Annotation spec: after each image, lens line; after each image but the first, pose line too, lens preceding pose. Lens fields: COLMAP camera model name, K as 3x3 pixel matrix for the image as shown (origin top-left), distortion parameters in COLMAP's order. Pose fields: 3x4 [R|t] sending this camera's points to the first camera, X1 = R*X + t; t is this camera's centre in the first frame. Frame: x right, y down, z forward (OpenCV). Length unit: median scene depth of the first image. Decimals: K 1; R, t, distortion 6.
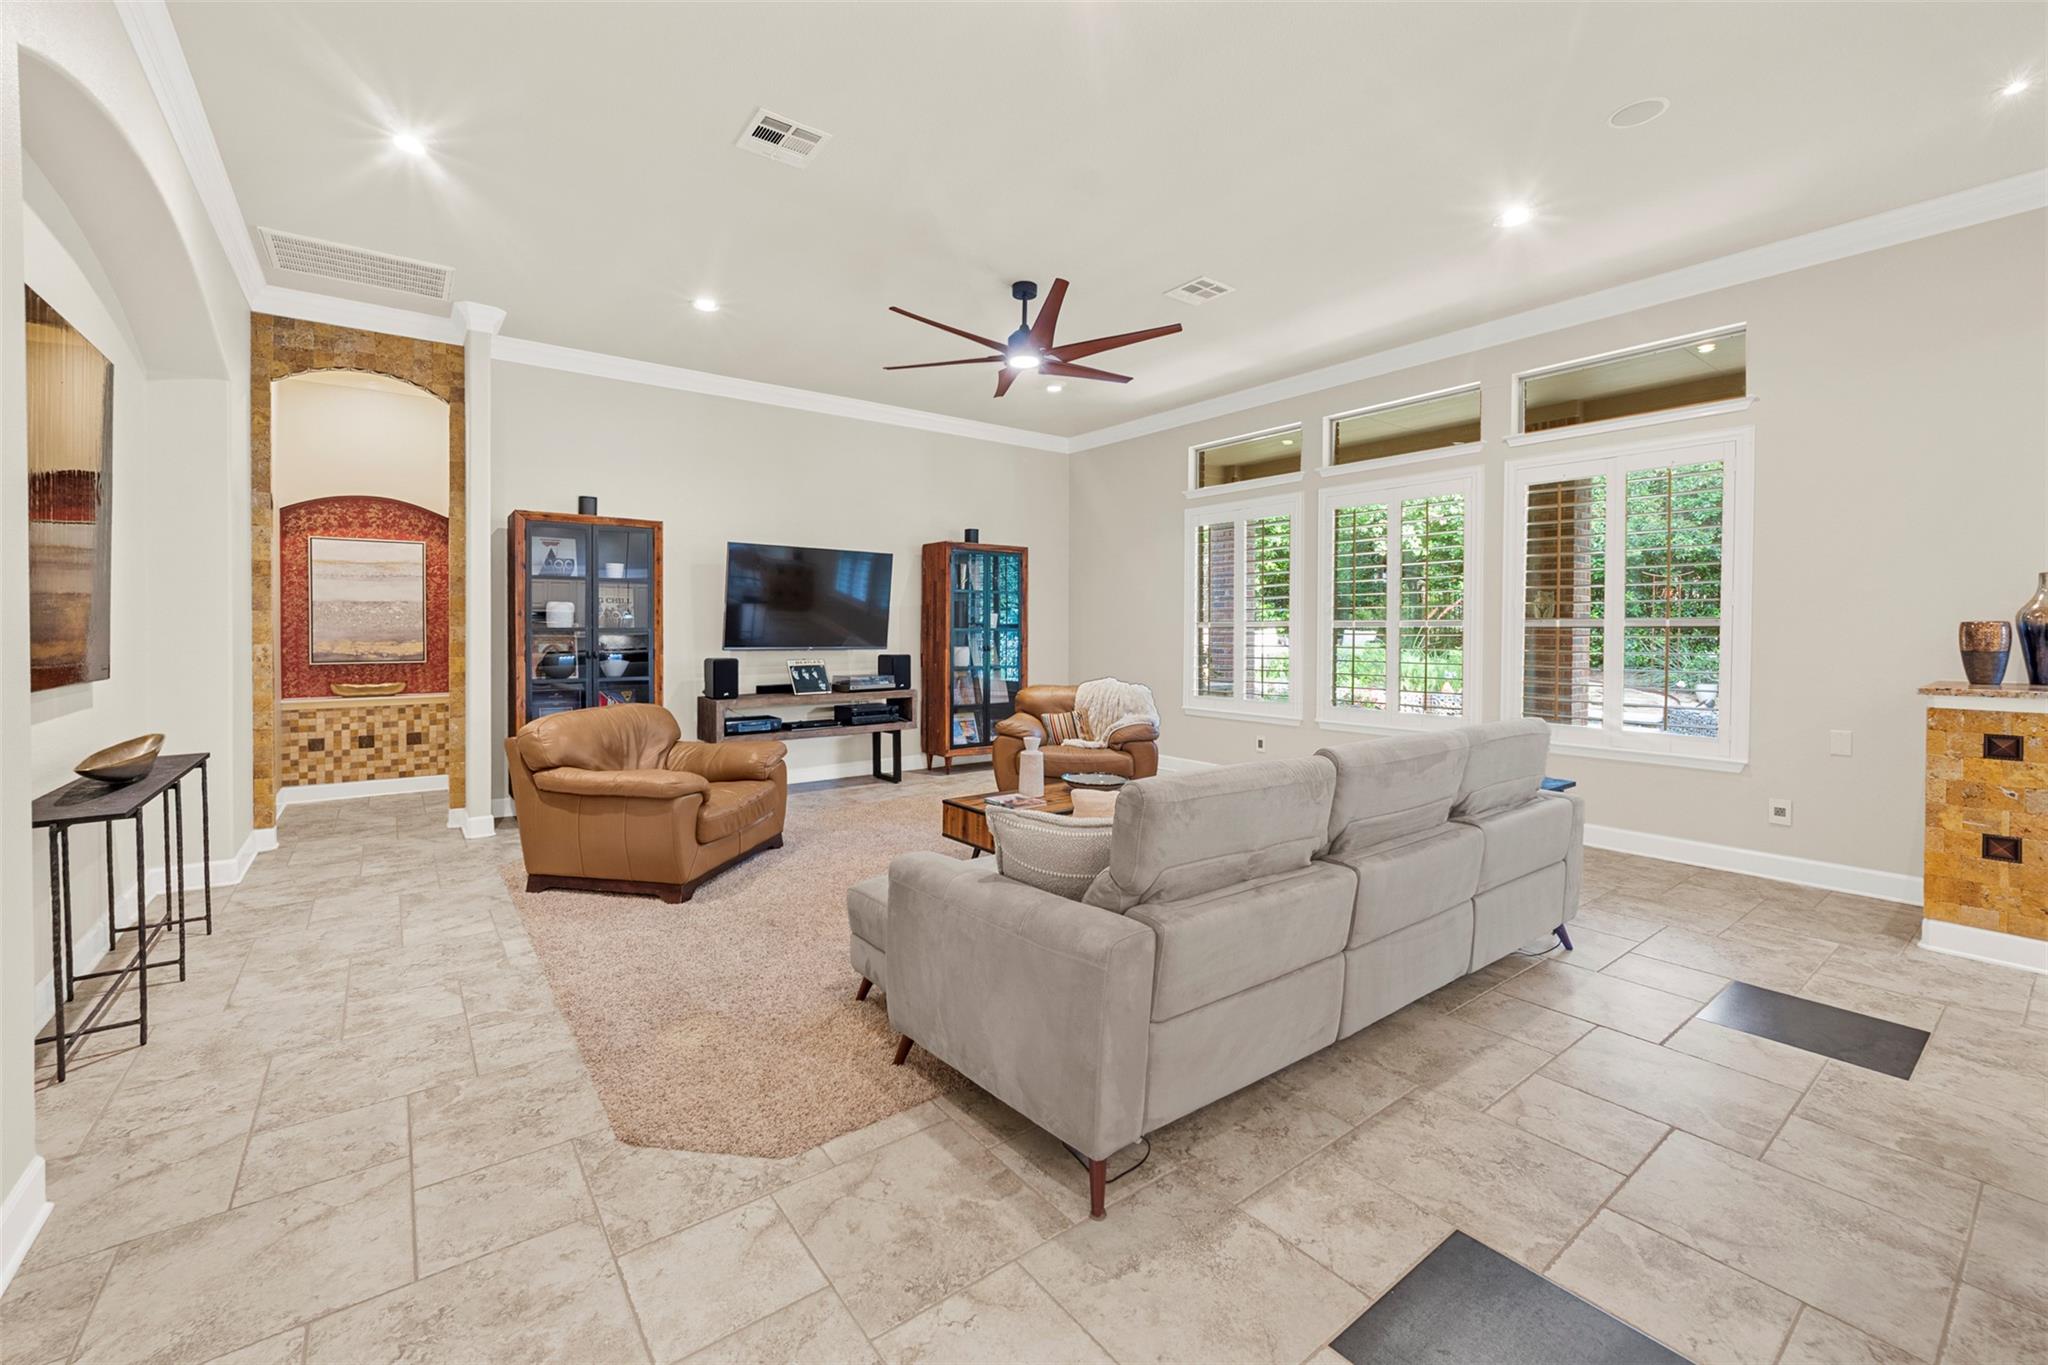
lens RADIAL K [[833.1, 0, 1010.0], [0, 833.1, 643.9], [0, 0, 1]] dist [-0.002635, 0.000509]
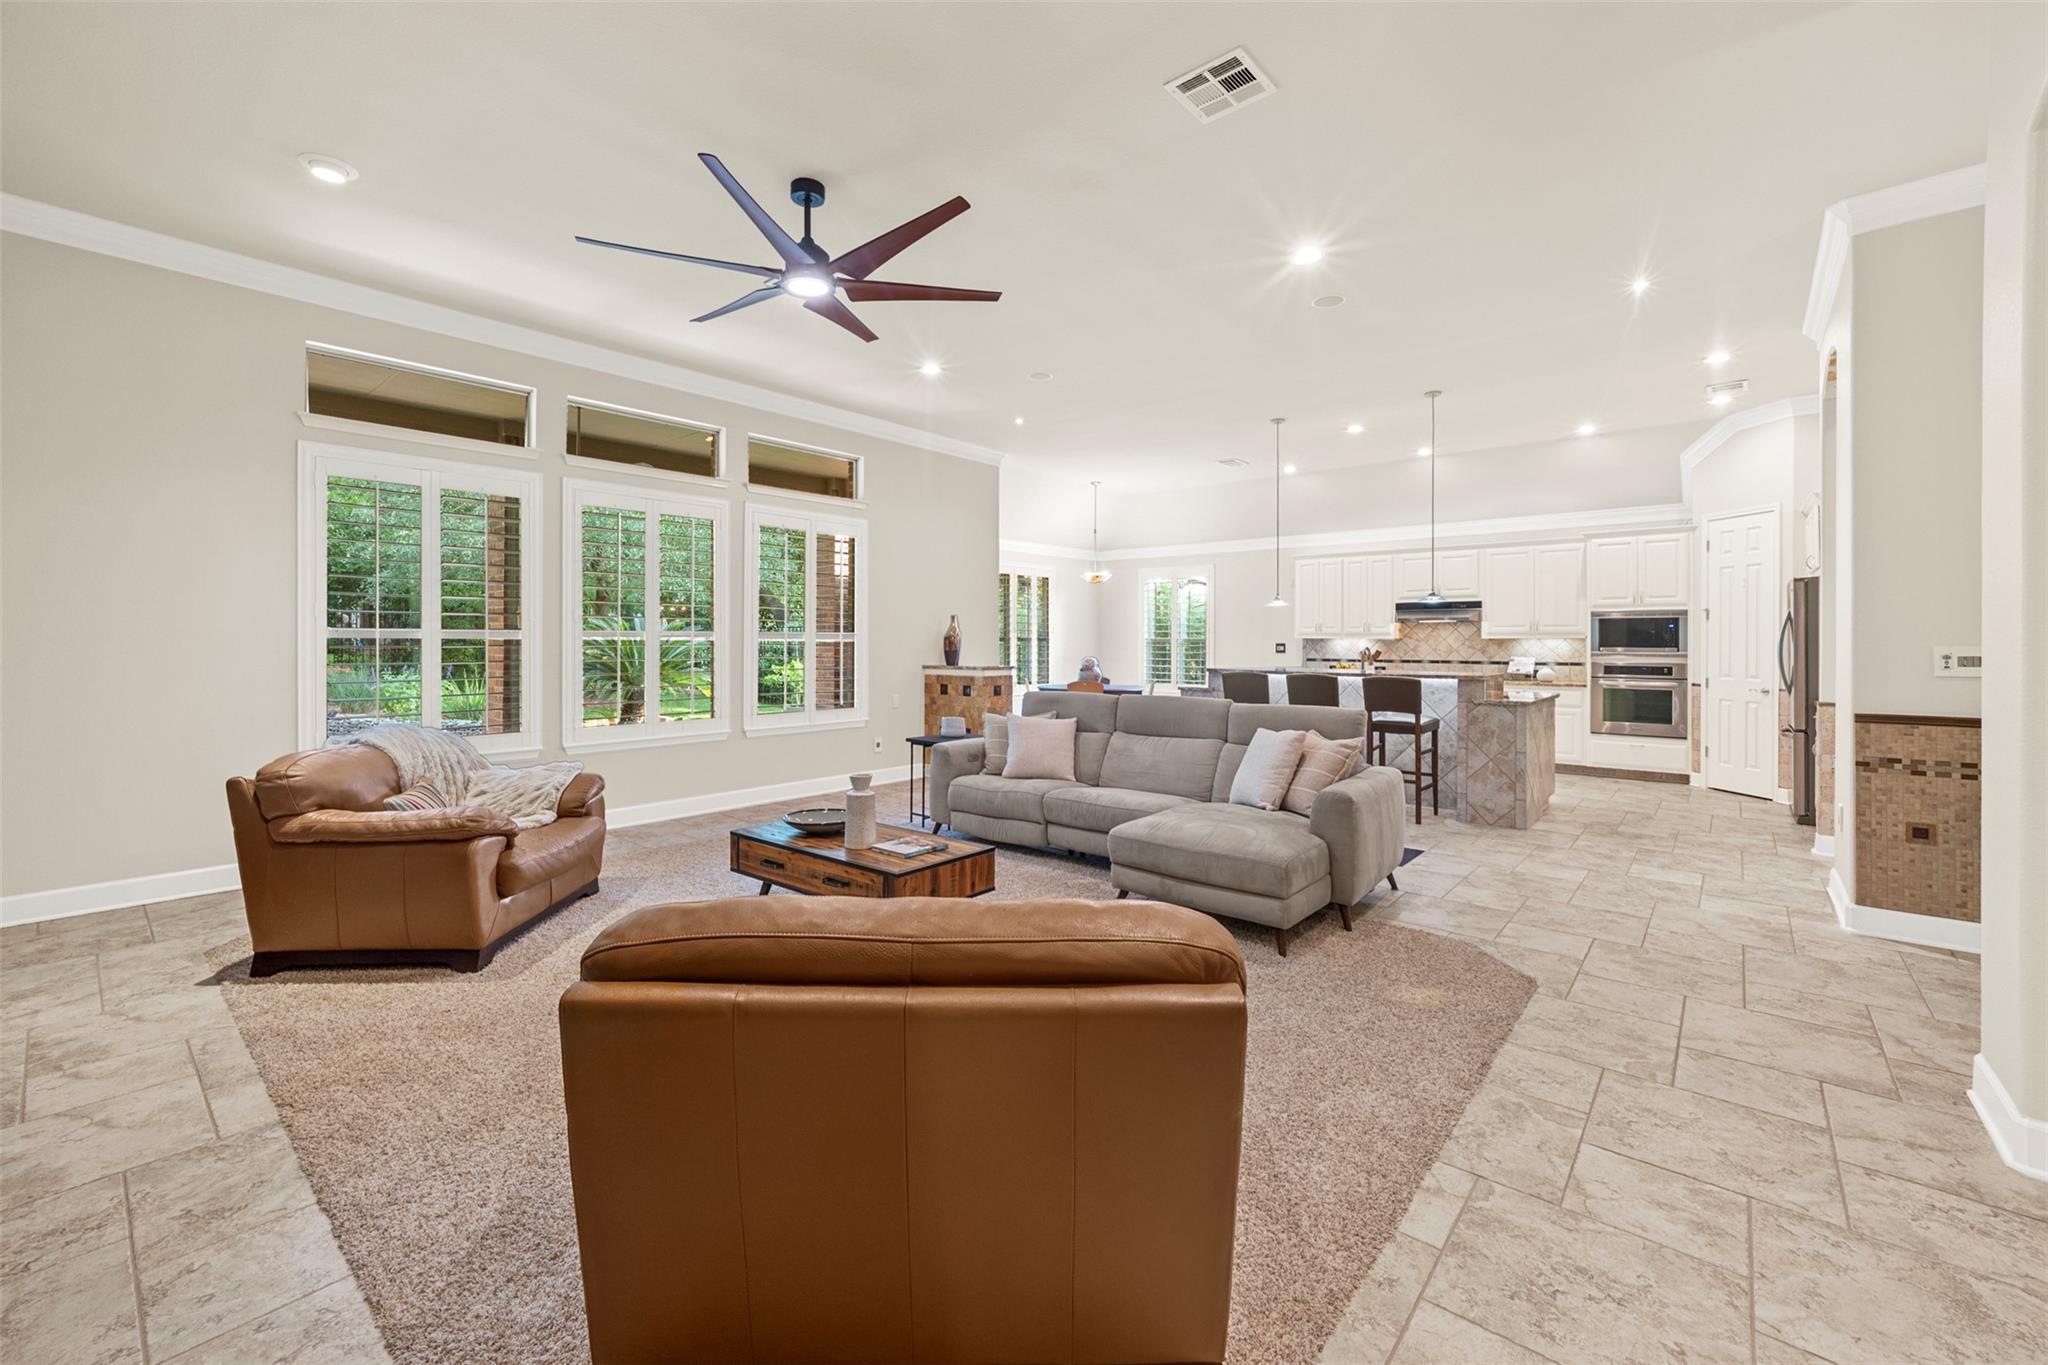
lens RADIAL K [[840.8, 0, 1012.8], [0, 840.8, 633.5], [0, 0, 1]] dist [-0.012077, 0.005159]
pose [[-0.214142, 0.008110, 0.976769, -0.650193], [0.014955, 0.999876, -0.005023, -0.013774], [-0.976688, 0.013532, -0.214237, 0.836181]]
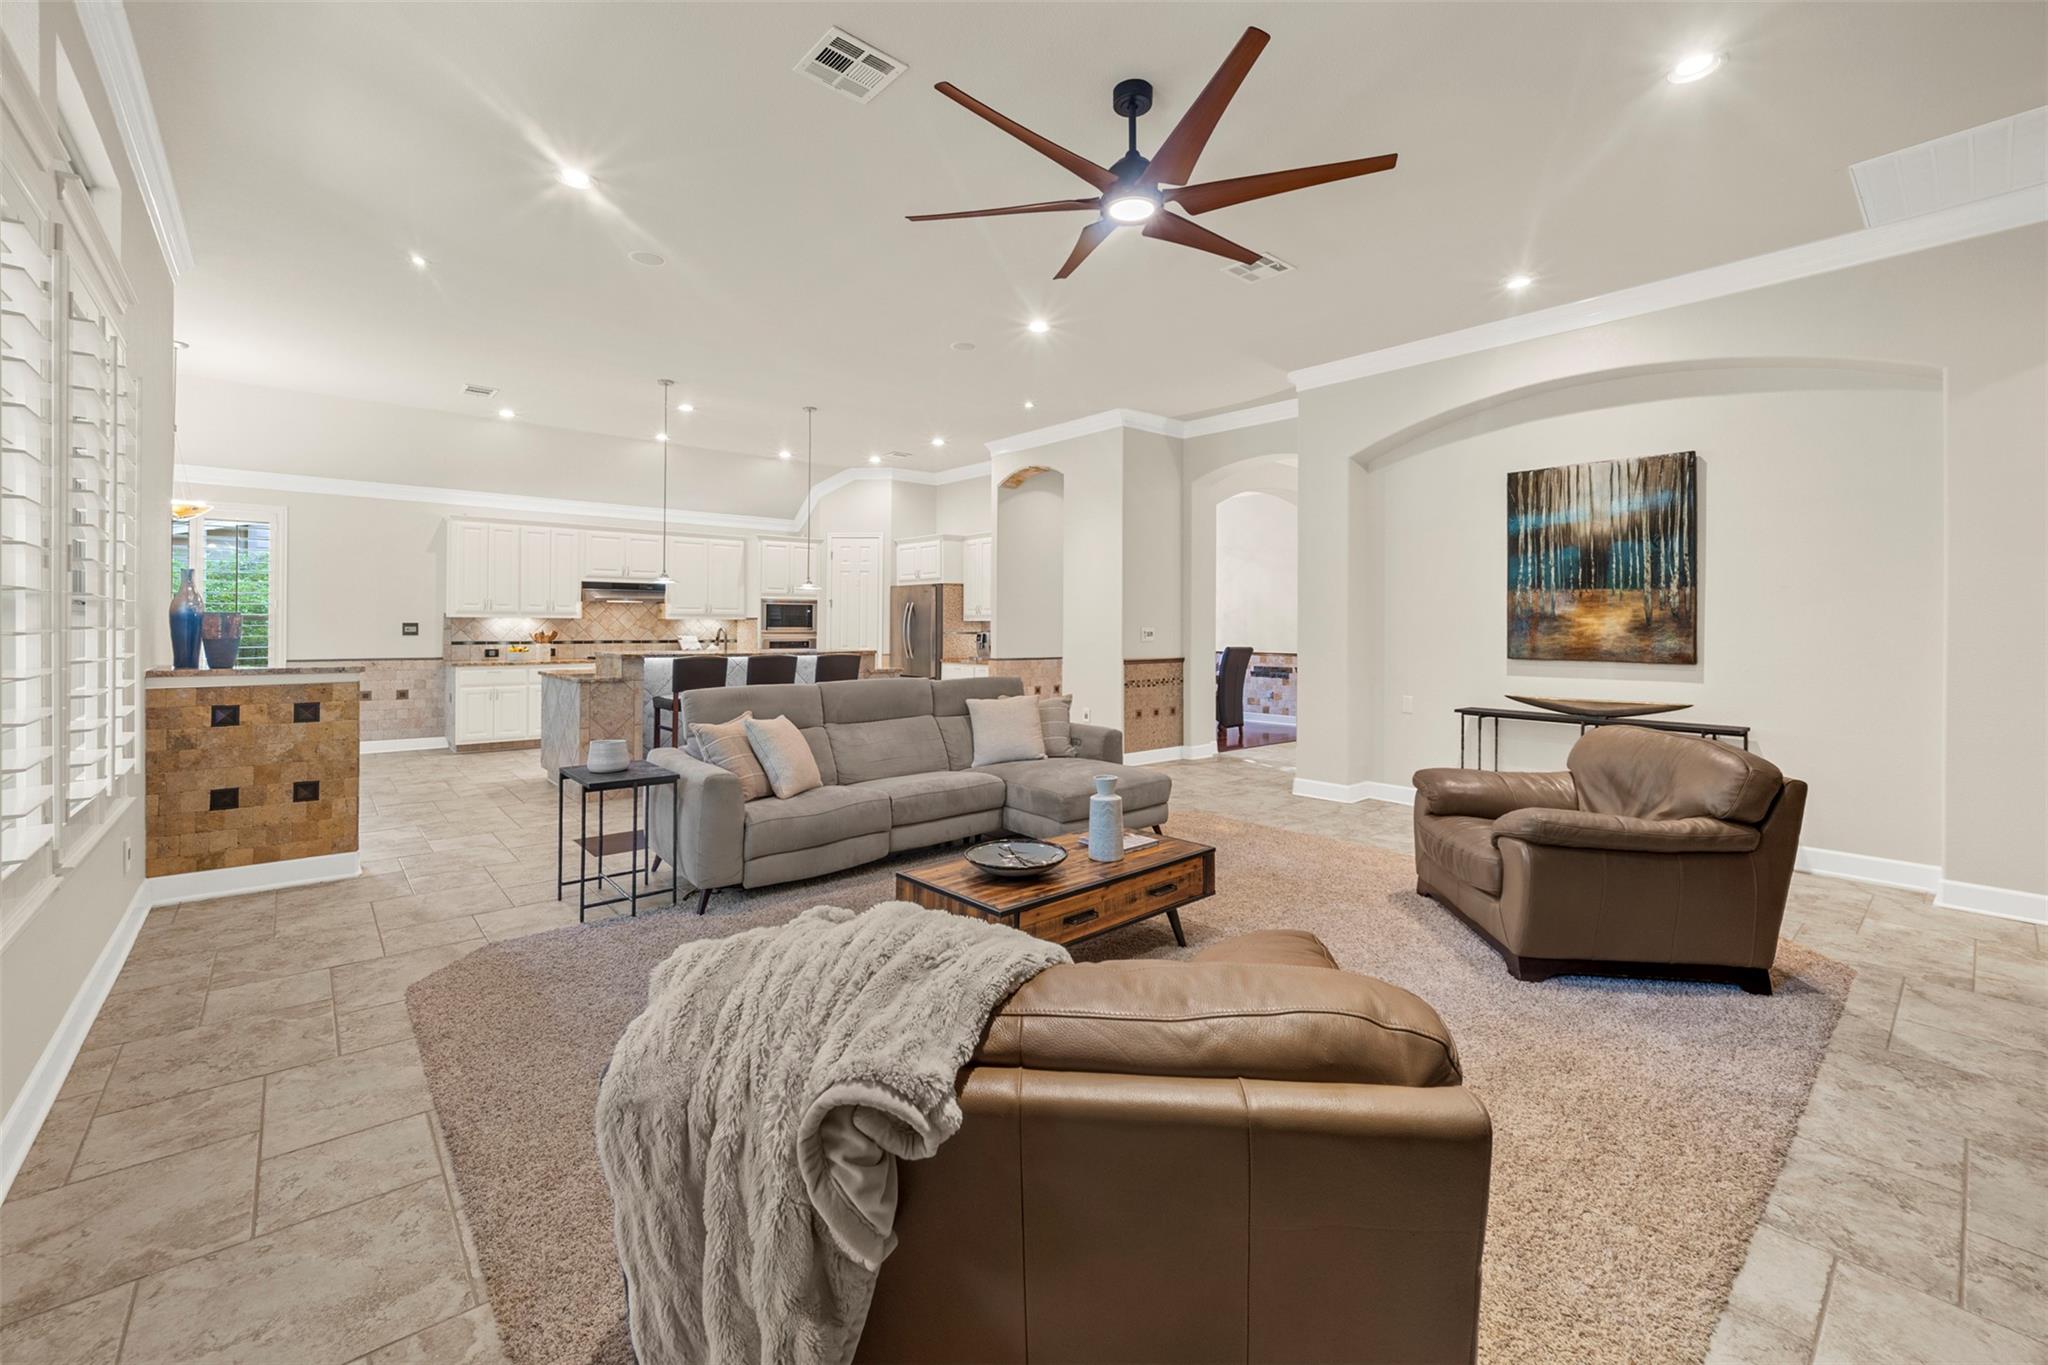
lens RADIAL K [[840.8, 0, 1012.8], [0, 840.8, 633.5], [0, 0, 1]] dist [-0.012077, 0.005159]
pose [[-0.997575, -0.007285, -0.069217, 0.127456], [-0.009269, 0.999554, 0.028392, -0.025030], [0.068979, 0.028965, -0.997198, 1.391052]]
